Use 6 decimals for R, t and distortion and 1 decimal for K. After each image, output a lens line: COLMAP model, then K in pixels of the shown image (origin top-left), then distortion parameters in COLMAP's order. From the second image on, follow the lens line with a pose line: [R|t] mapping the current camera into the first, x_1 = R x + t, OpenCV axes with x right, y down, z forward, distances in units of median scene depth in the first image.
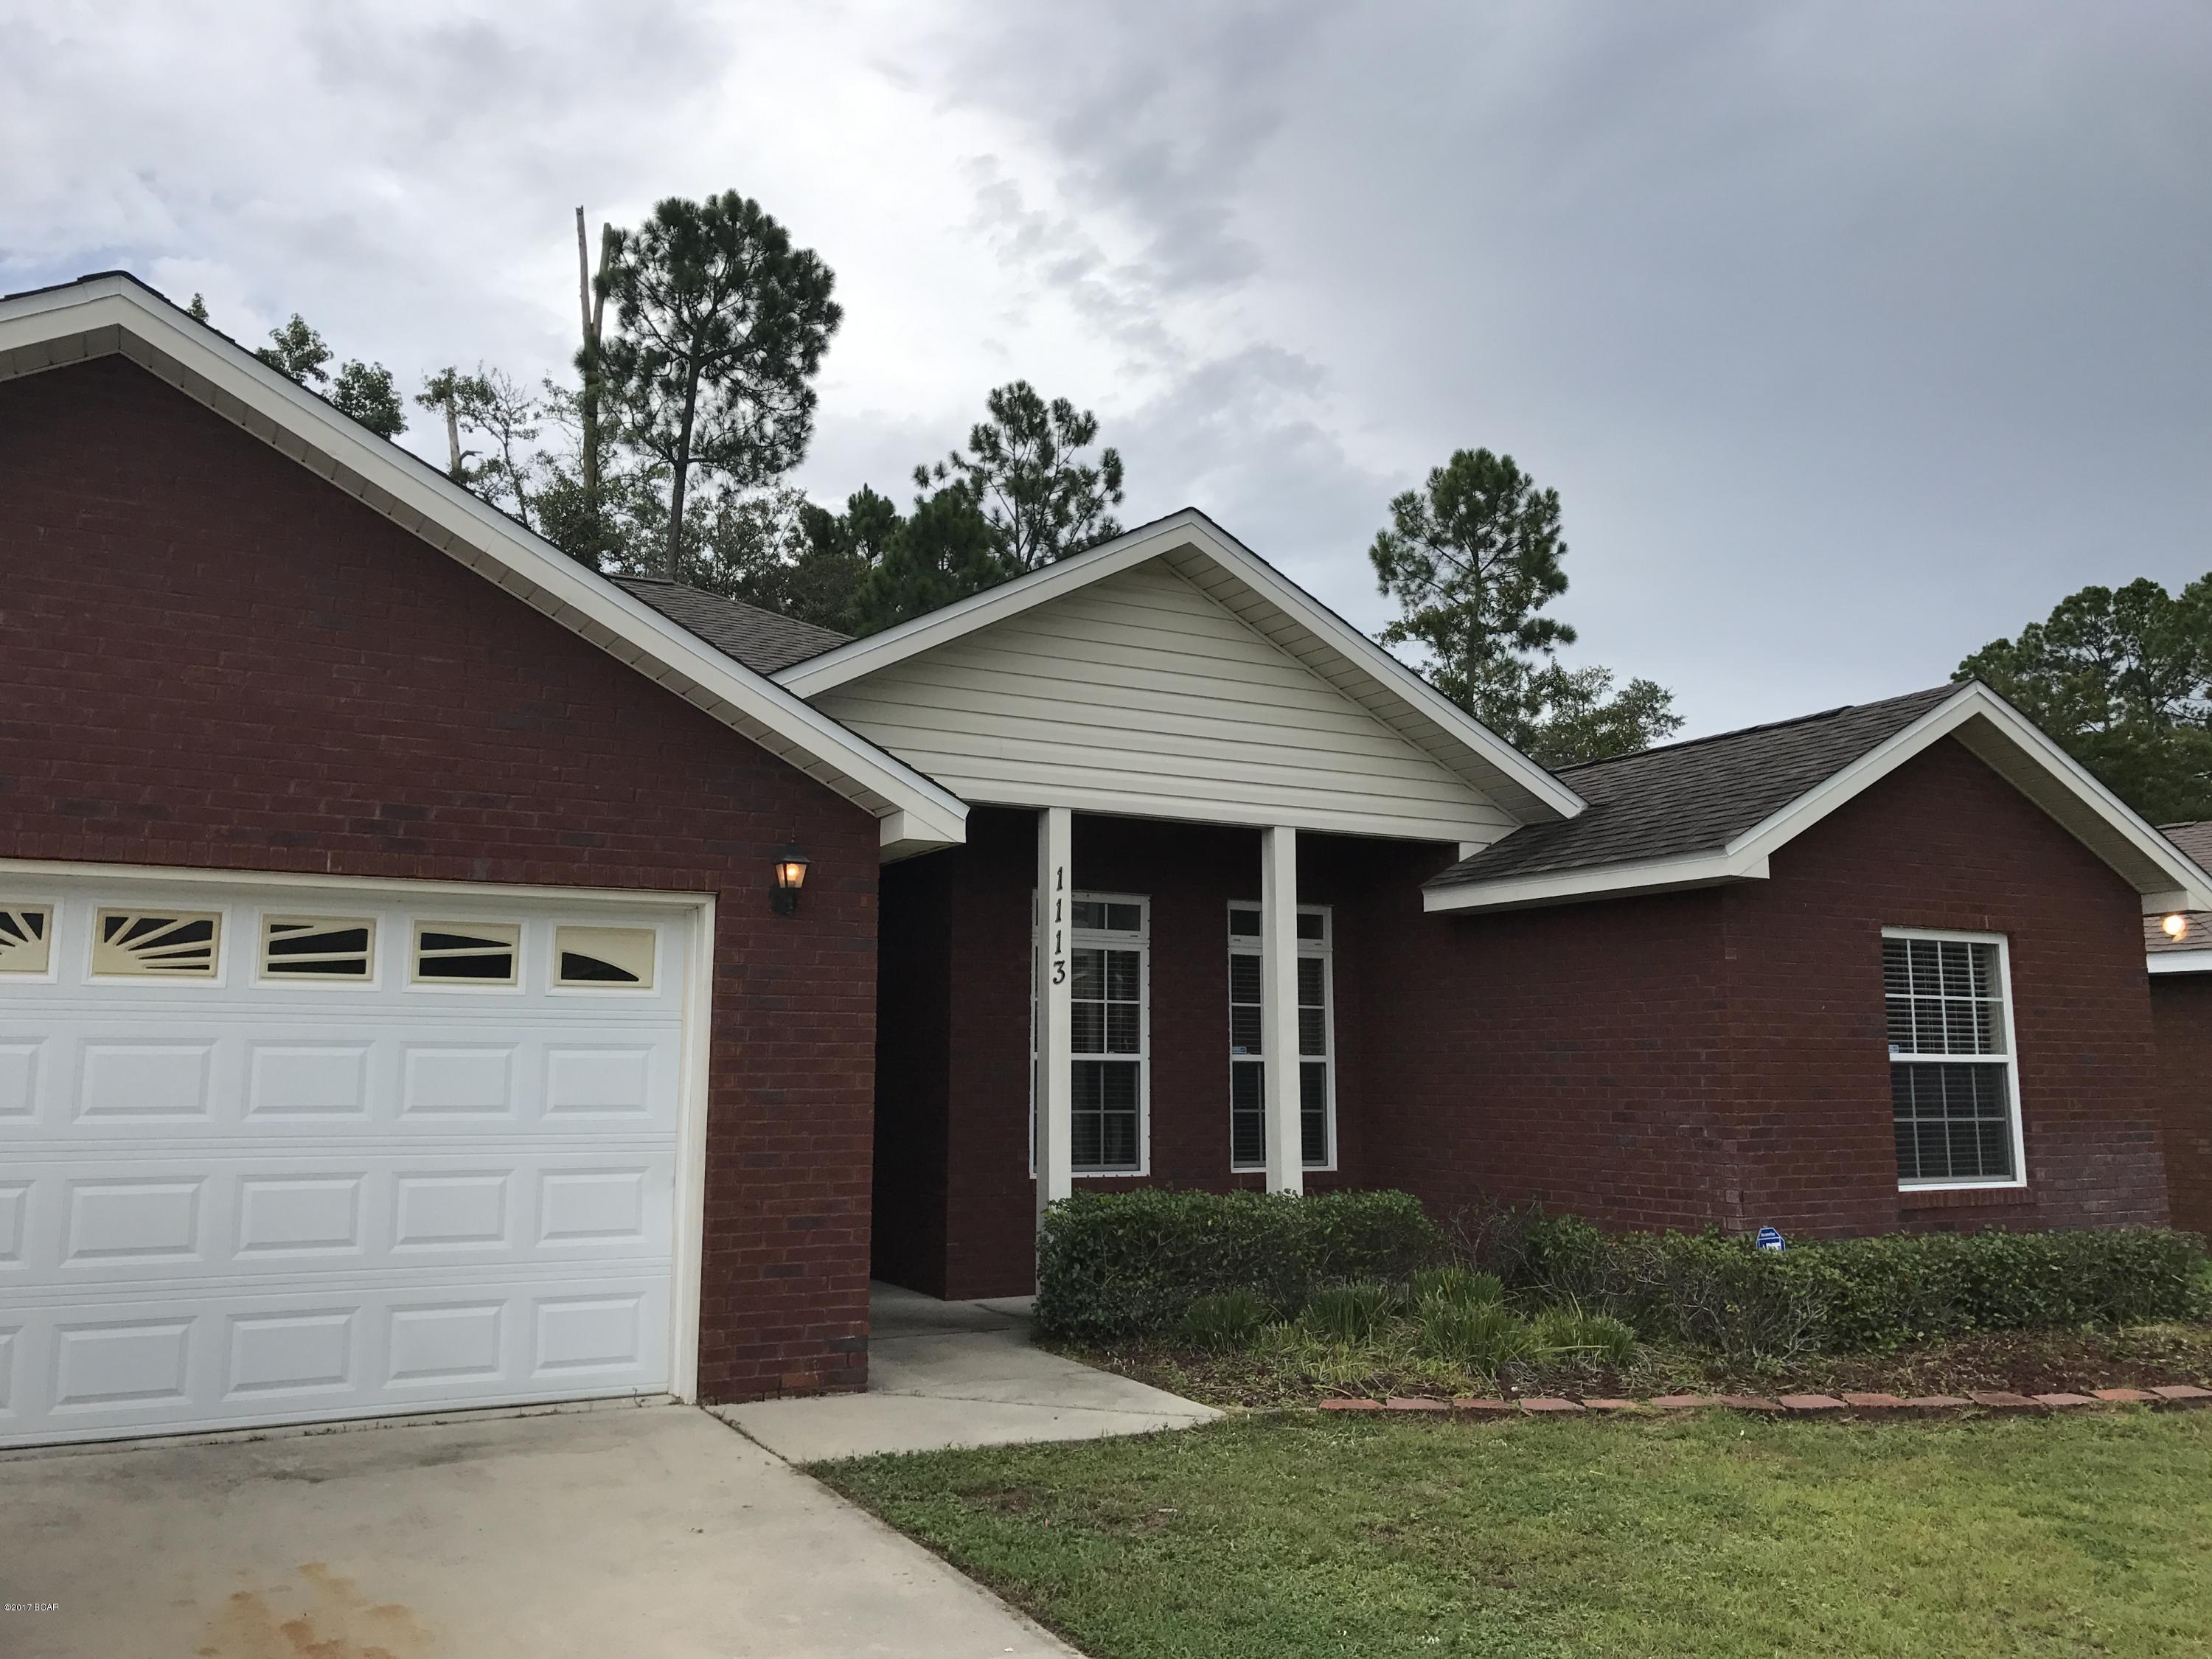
lens RADIAL K [[1763.5, 0, 1106.0], [0, 1763.5, 829.5], [0, 0, 1]] dist [0.002540, 0.002350]
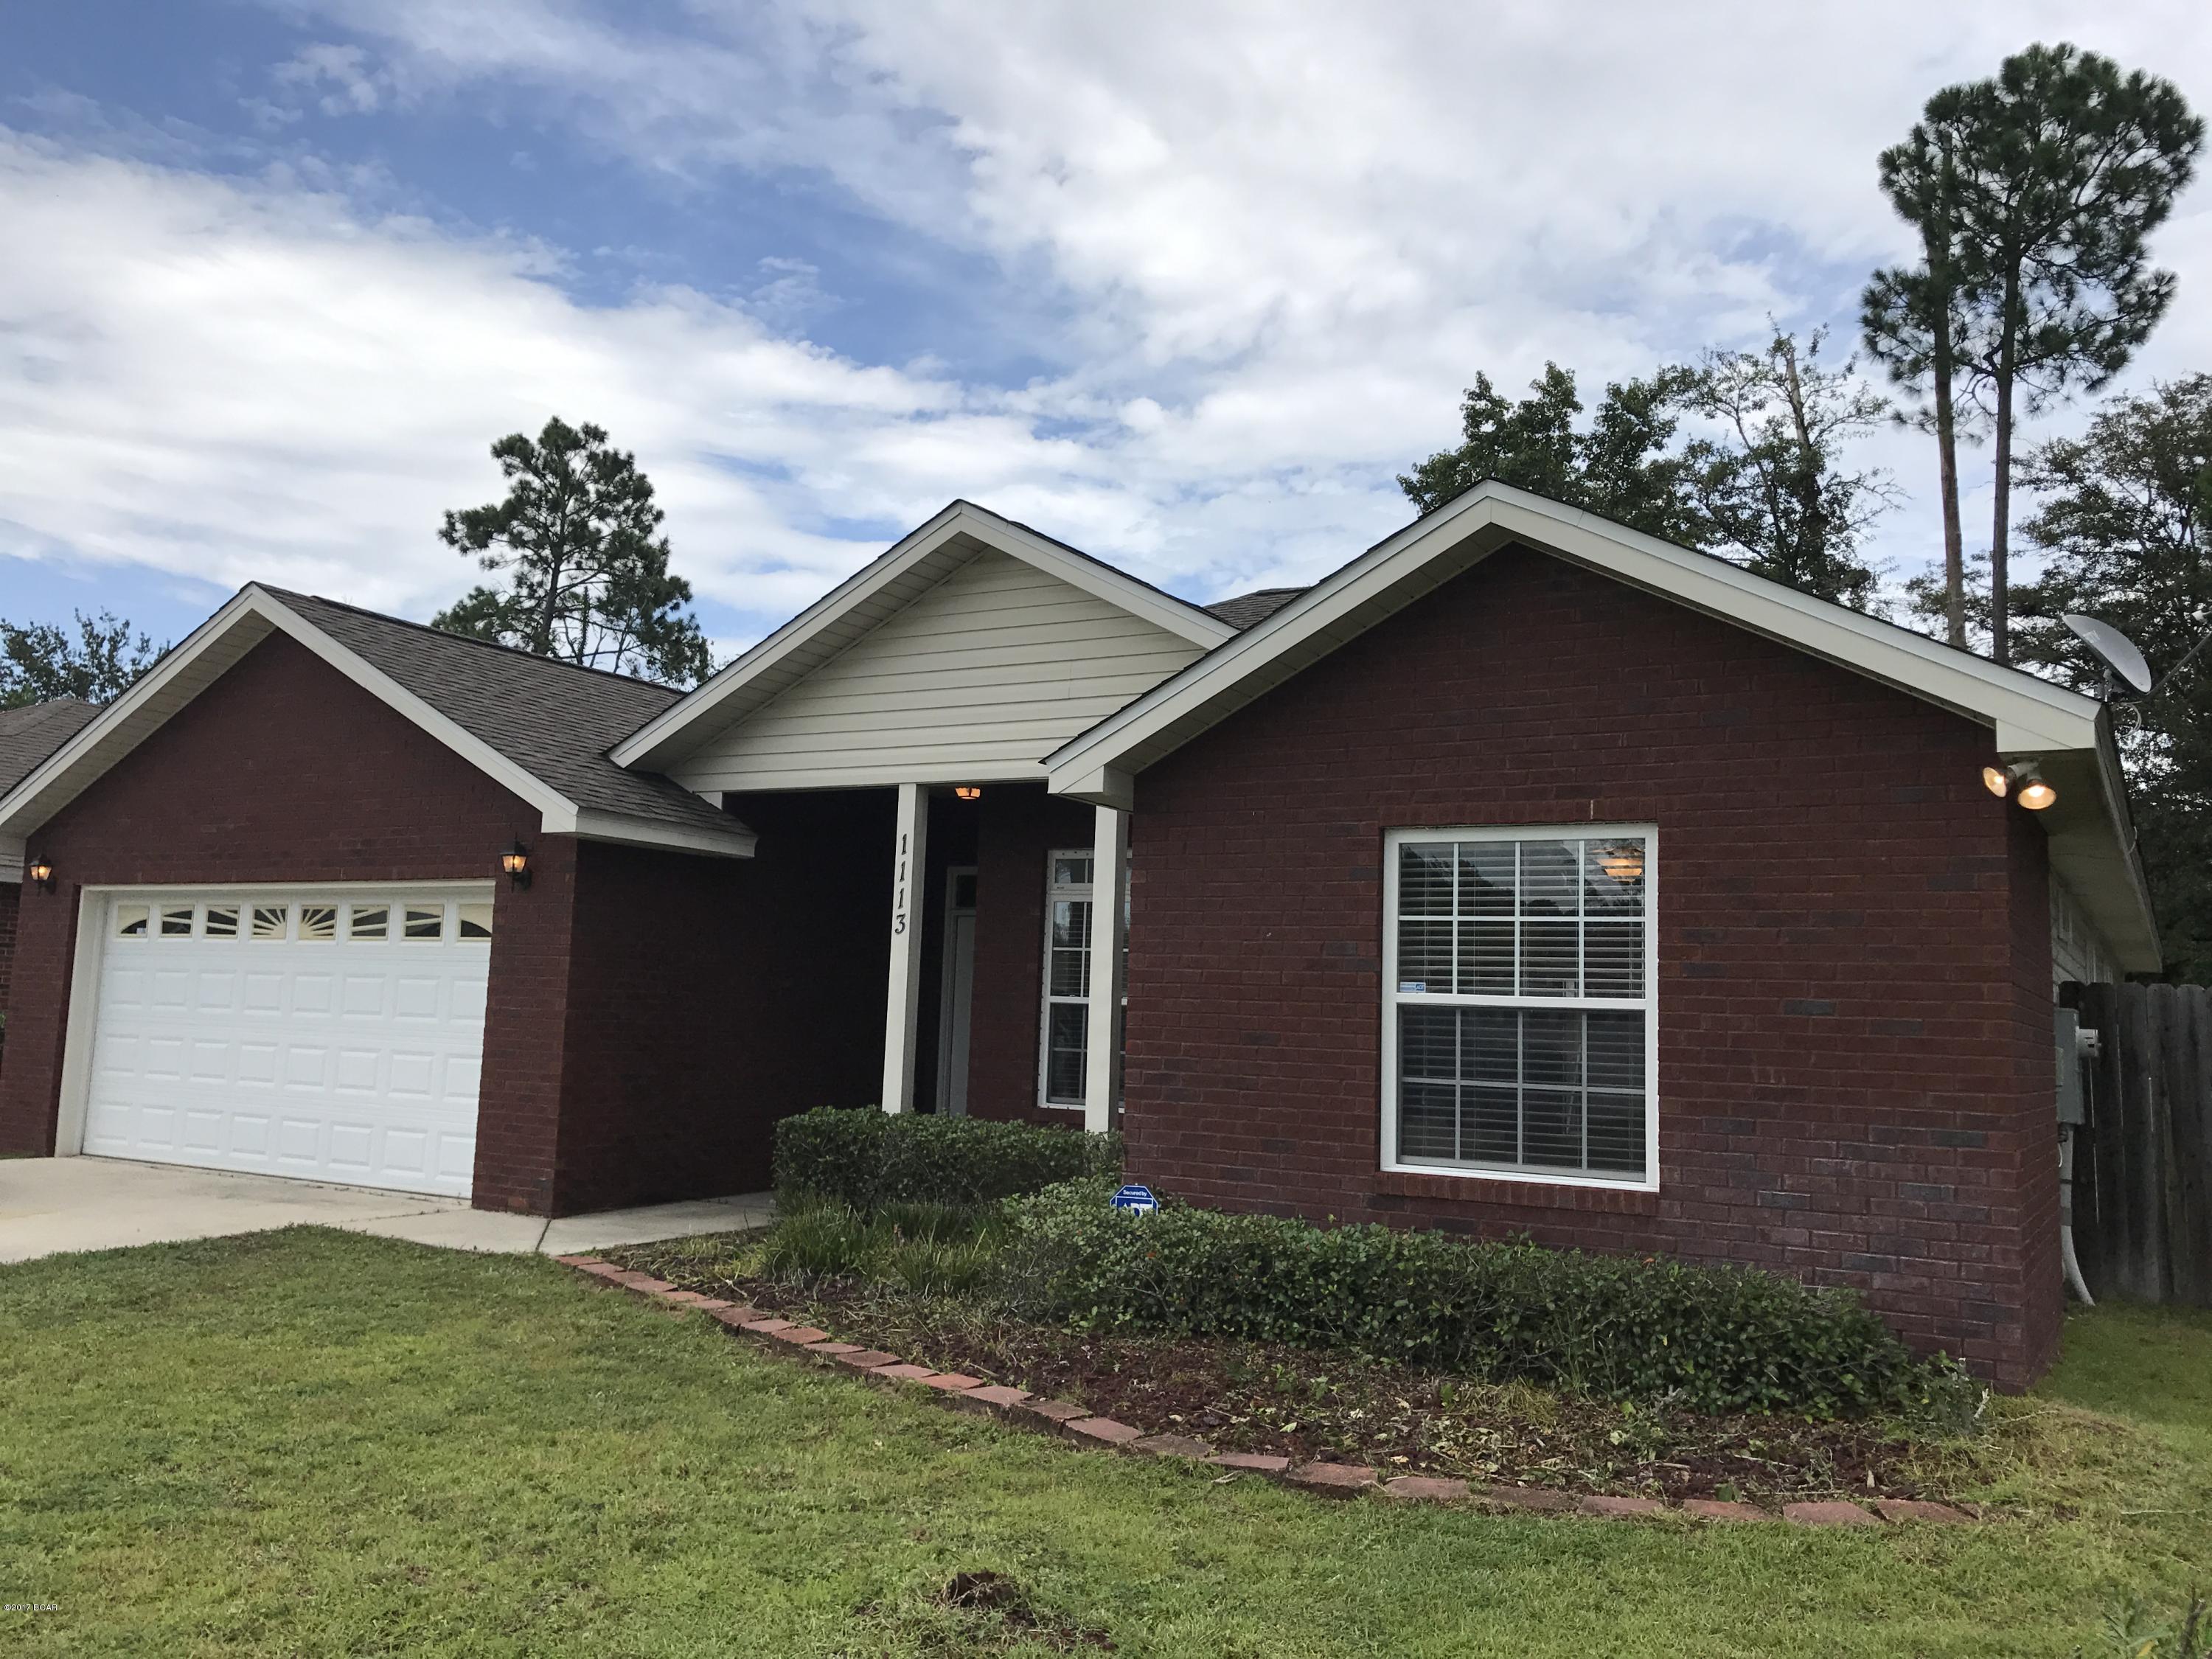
lens RADIAL K [[1809.1, 0, 1106.0], [0, 1809.1, 829.5], [0, 0, 1]] dist [0.016594, 0.001564]
pose [[0.518543, -0.078292, -0.851460, 1.072232], [0.081840, 0.995772, -0.041721, 0.079427], [0.851126, -0.048049, 0.522758, 0.487323]]
